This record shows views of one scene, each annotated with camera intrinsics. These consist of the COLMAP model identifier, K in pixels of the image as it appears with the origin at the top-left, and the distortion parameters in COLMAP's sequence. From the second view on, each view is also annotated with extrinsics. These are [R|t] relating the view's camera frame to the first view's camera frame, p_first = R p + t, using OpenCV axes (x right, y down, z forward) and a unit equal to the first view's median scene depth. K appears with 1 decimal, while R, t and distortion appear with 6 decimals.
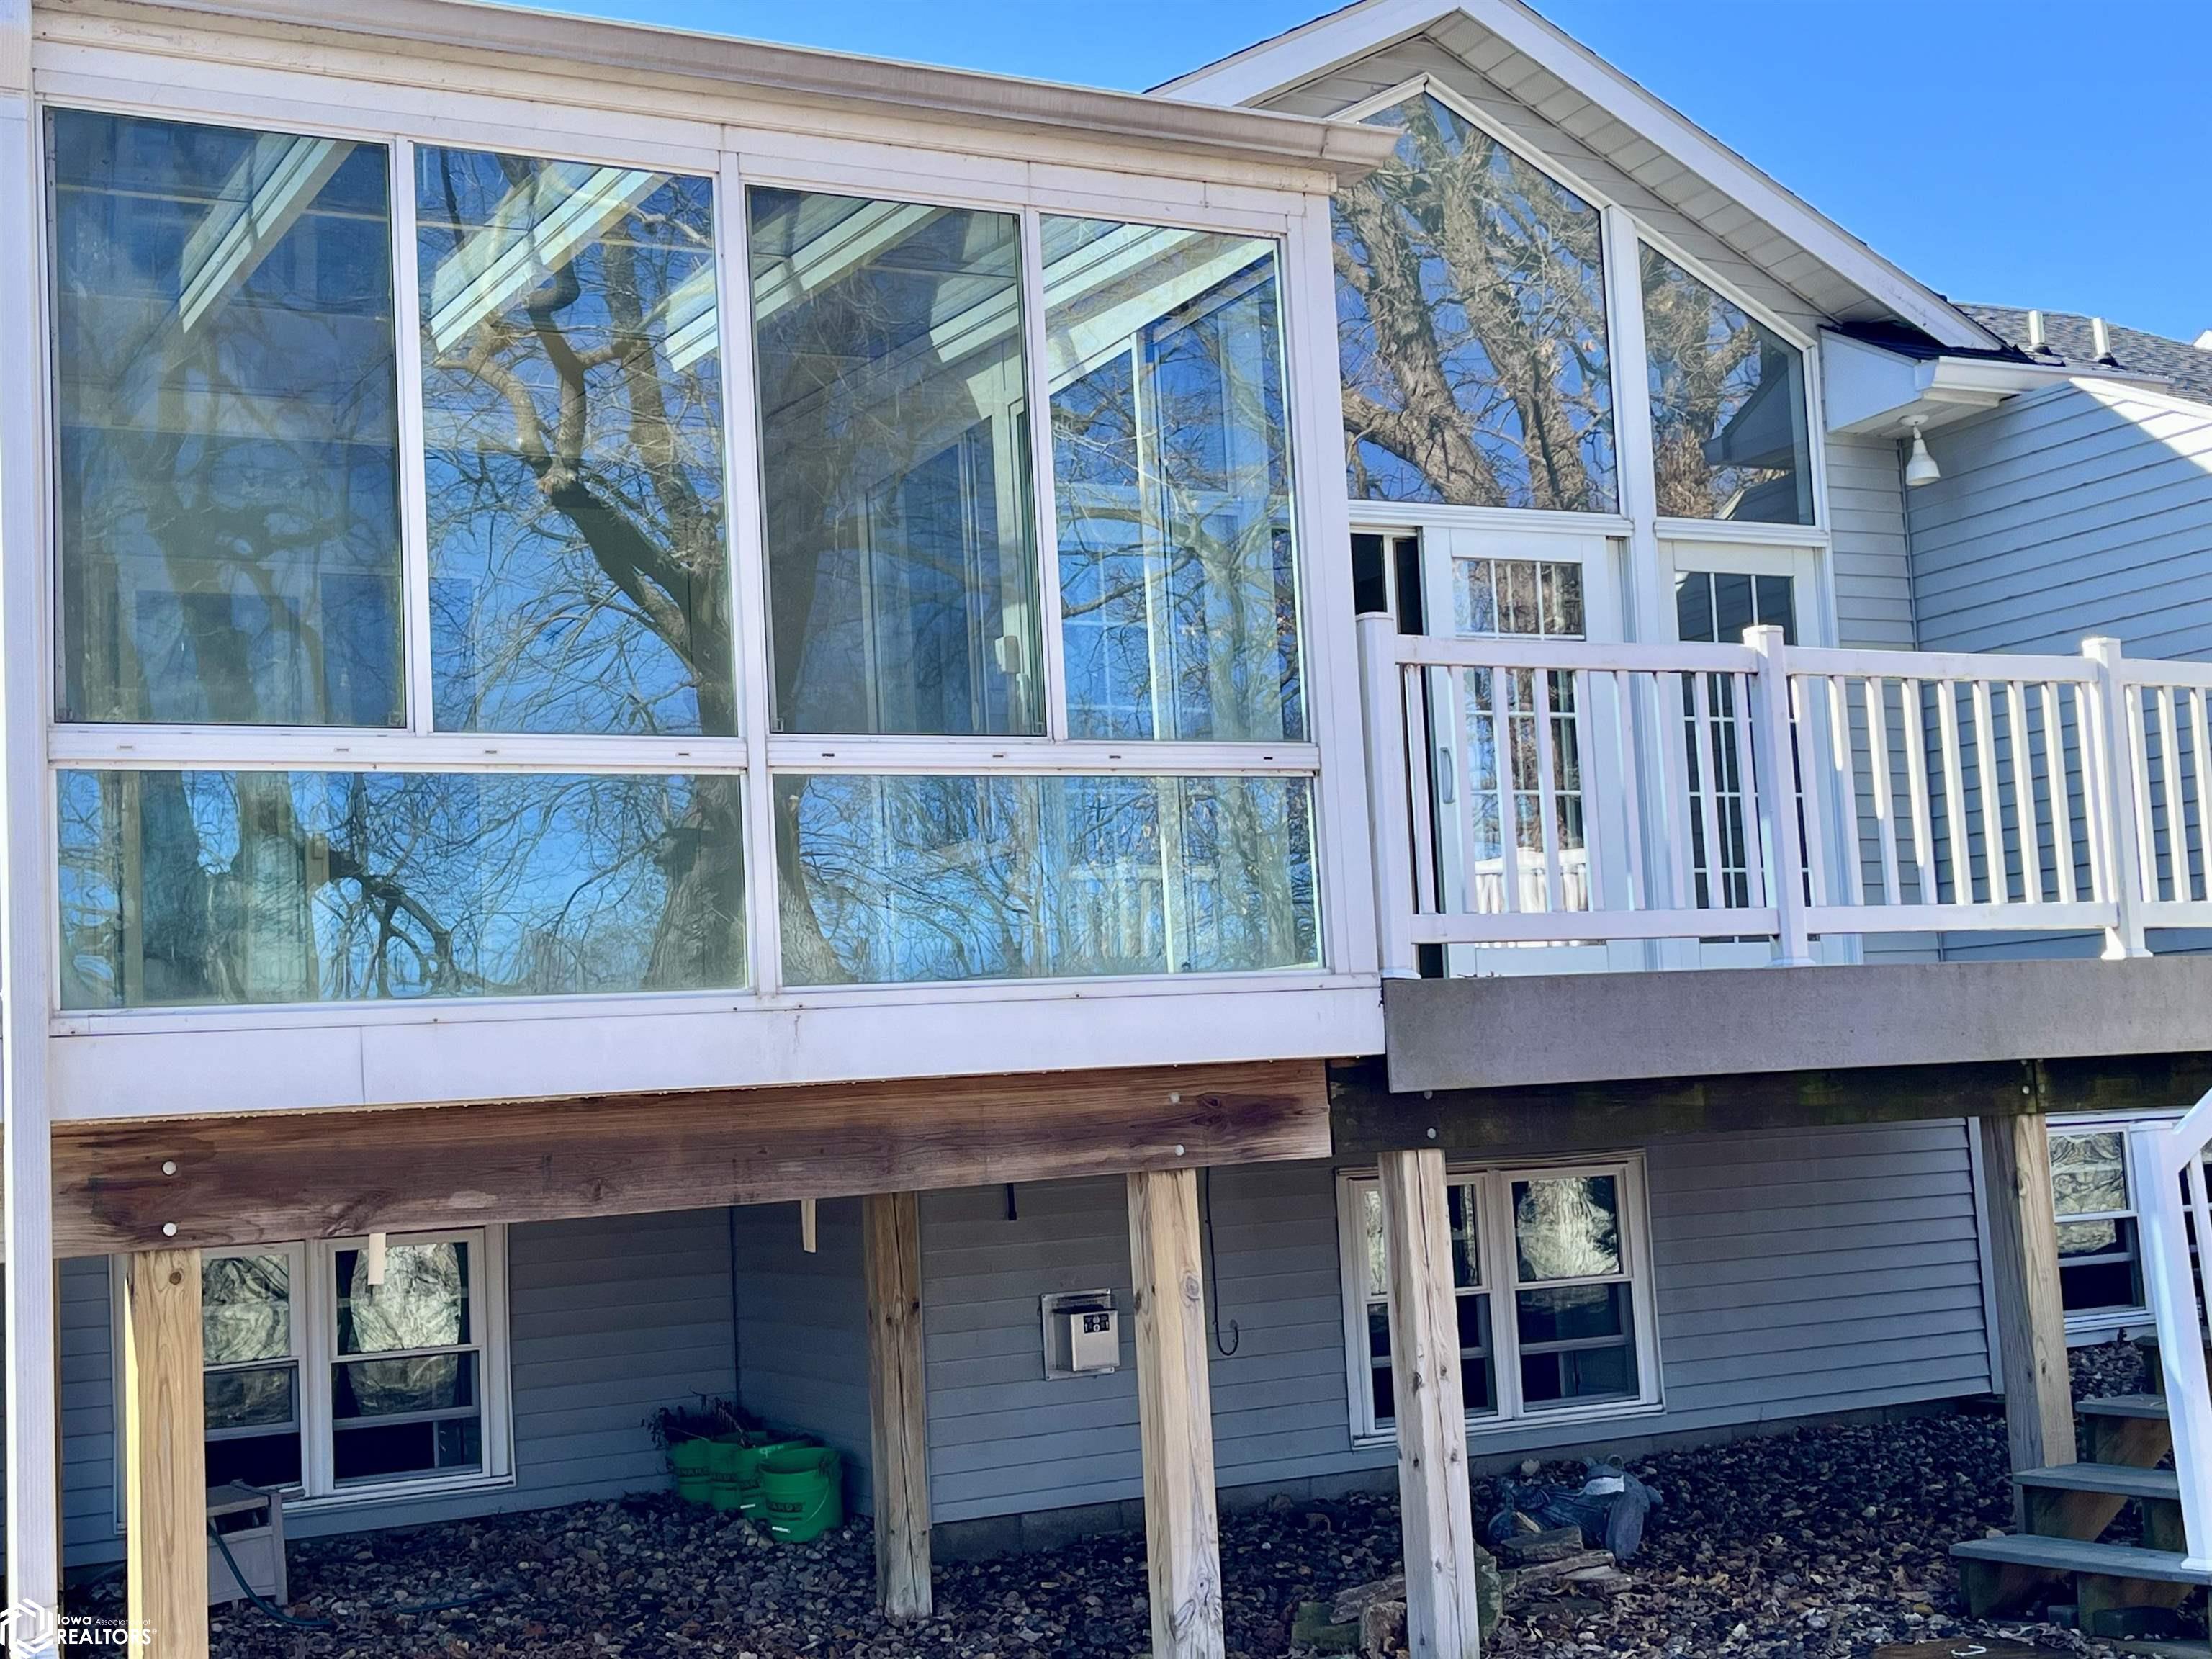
lens RADIAL K [[2805.1, 0, 1174.1], [0, 2805.1, 838.8], [0, 0, 1]] dist [0.166207, -0.524190]
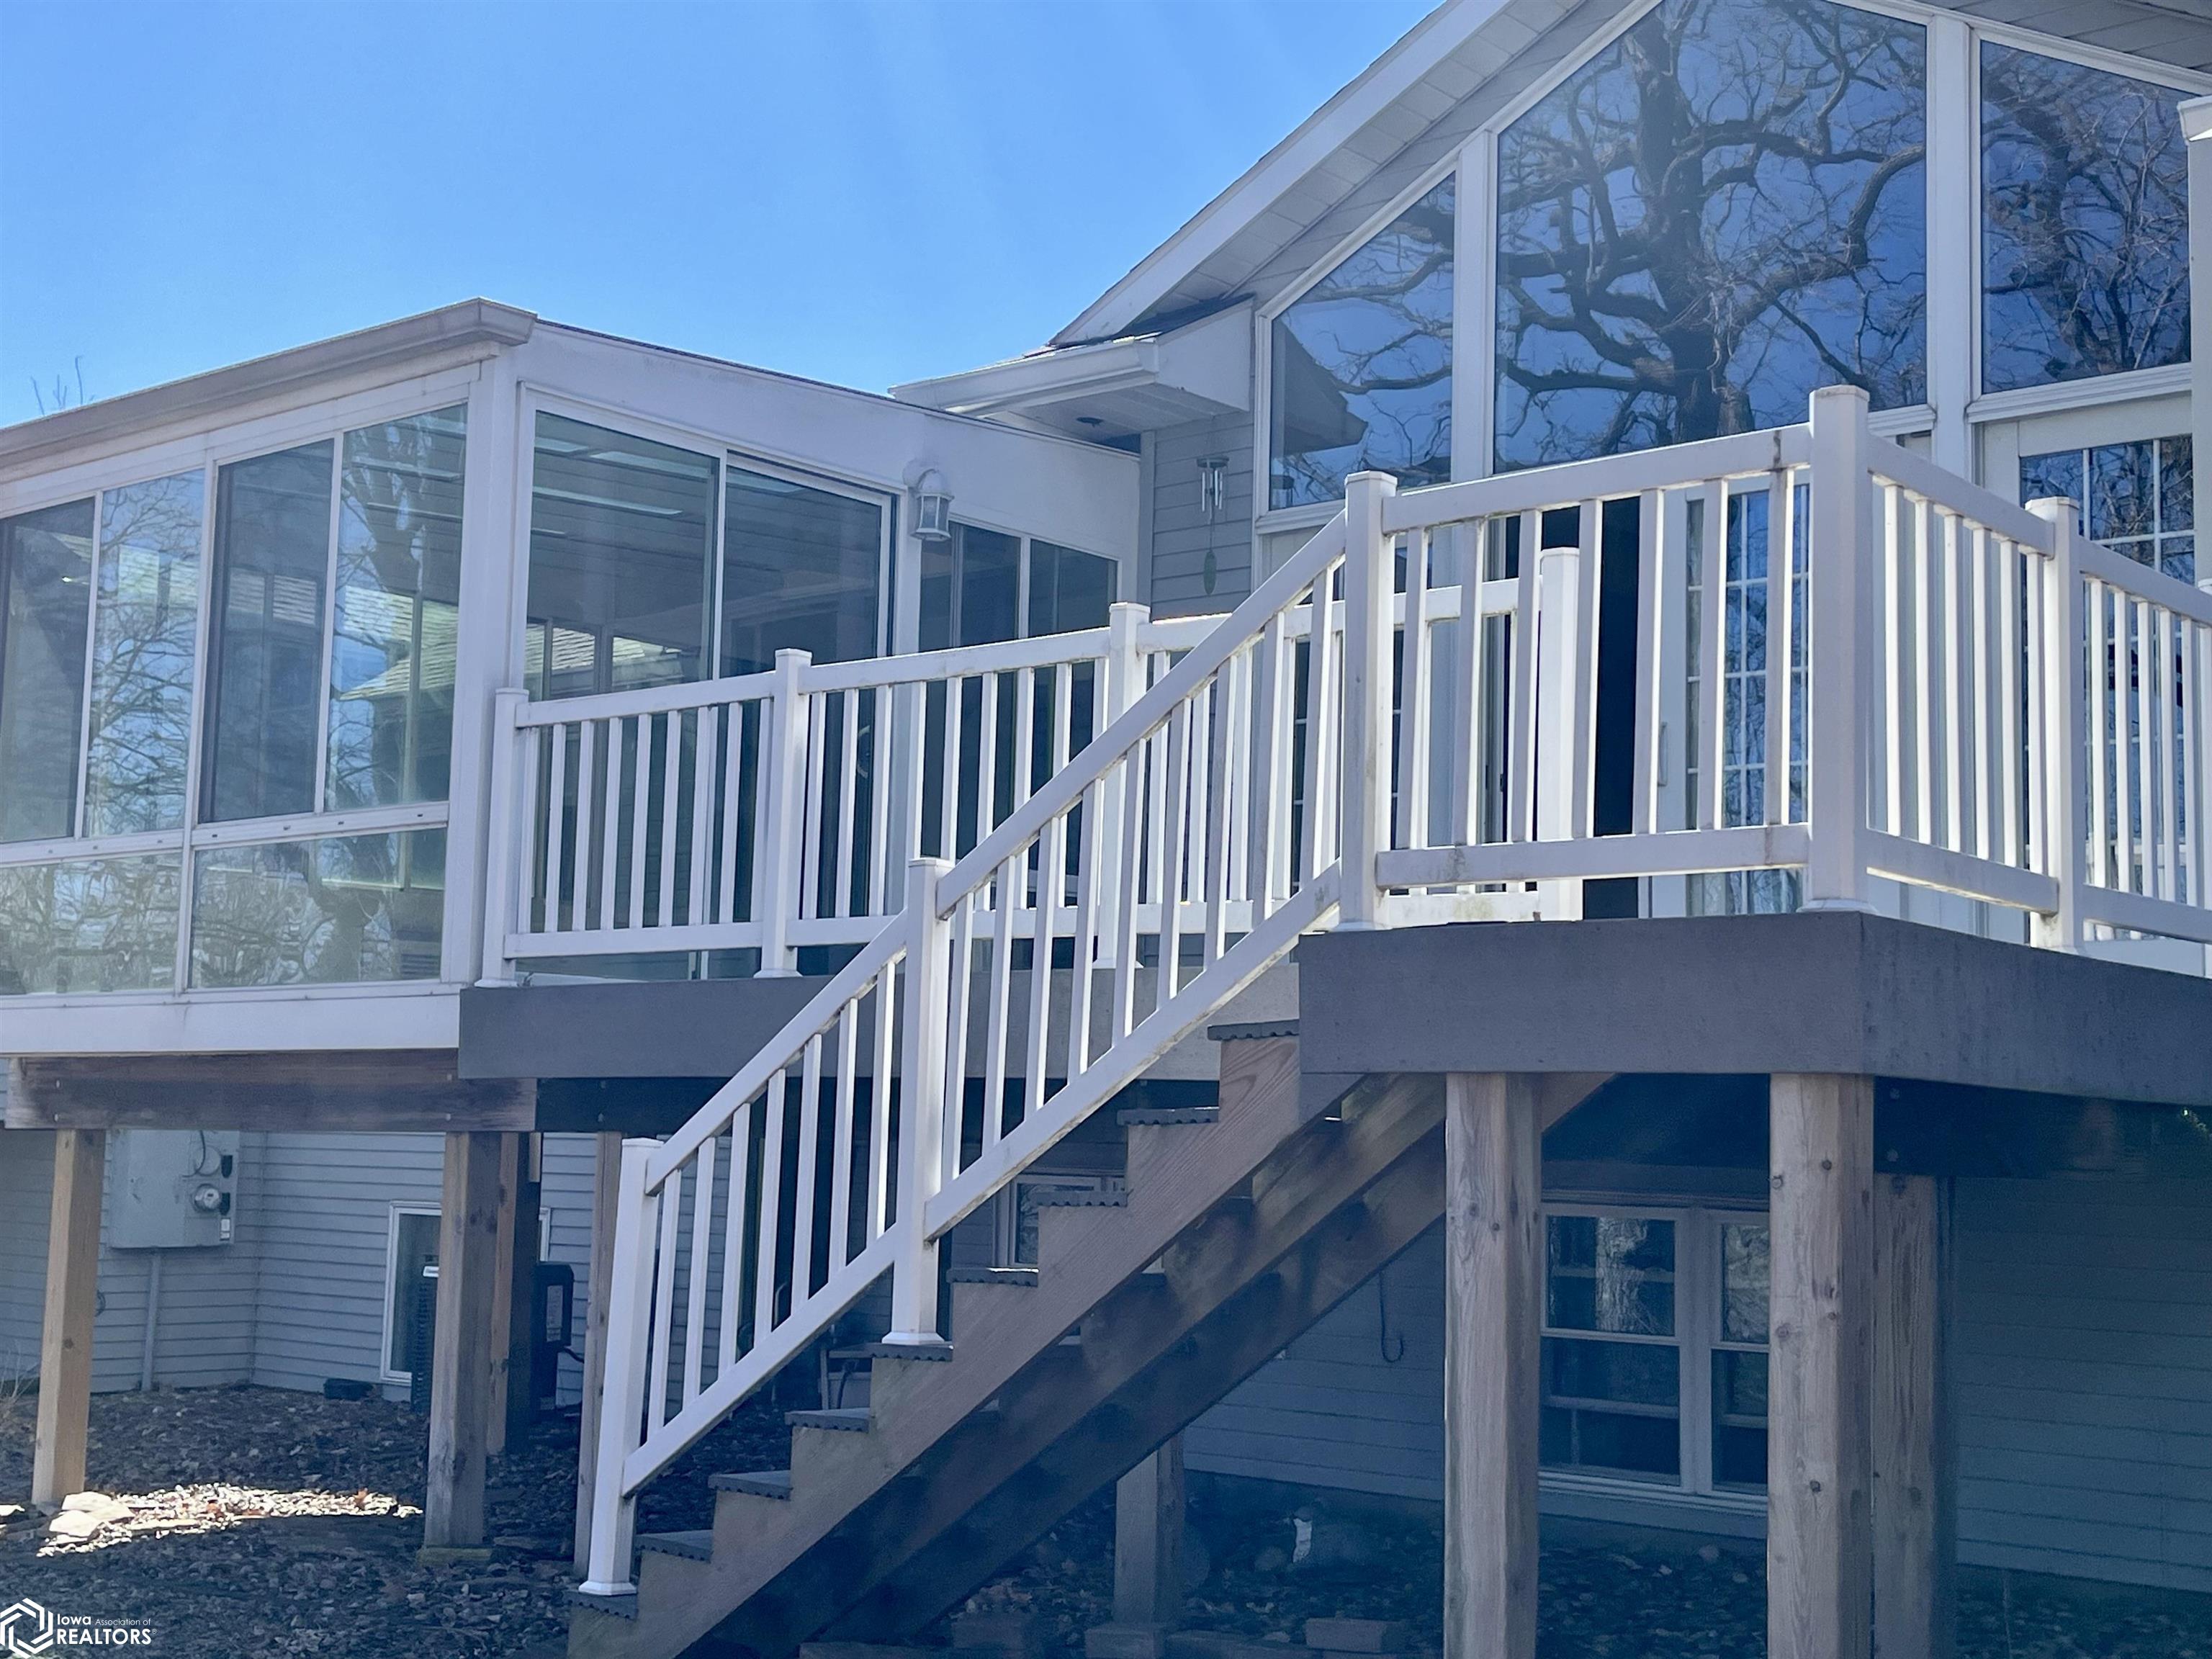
lens RADIAL K [[2826.0, 0, 1150.7], [0, 2826.0, 823.8], [0, 0, 1]] dist [0.141342, -0.461410]
pose [[0.372433, -0.037022, -0.927320, 1.191277], [0.045106, 0.998745, -0.021758, 0.016364], [0.926962, -0.033724, 0.373636, 0.719146]]
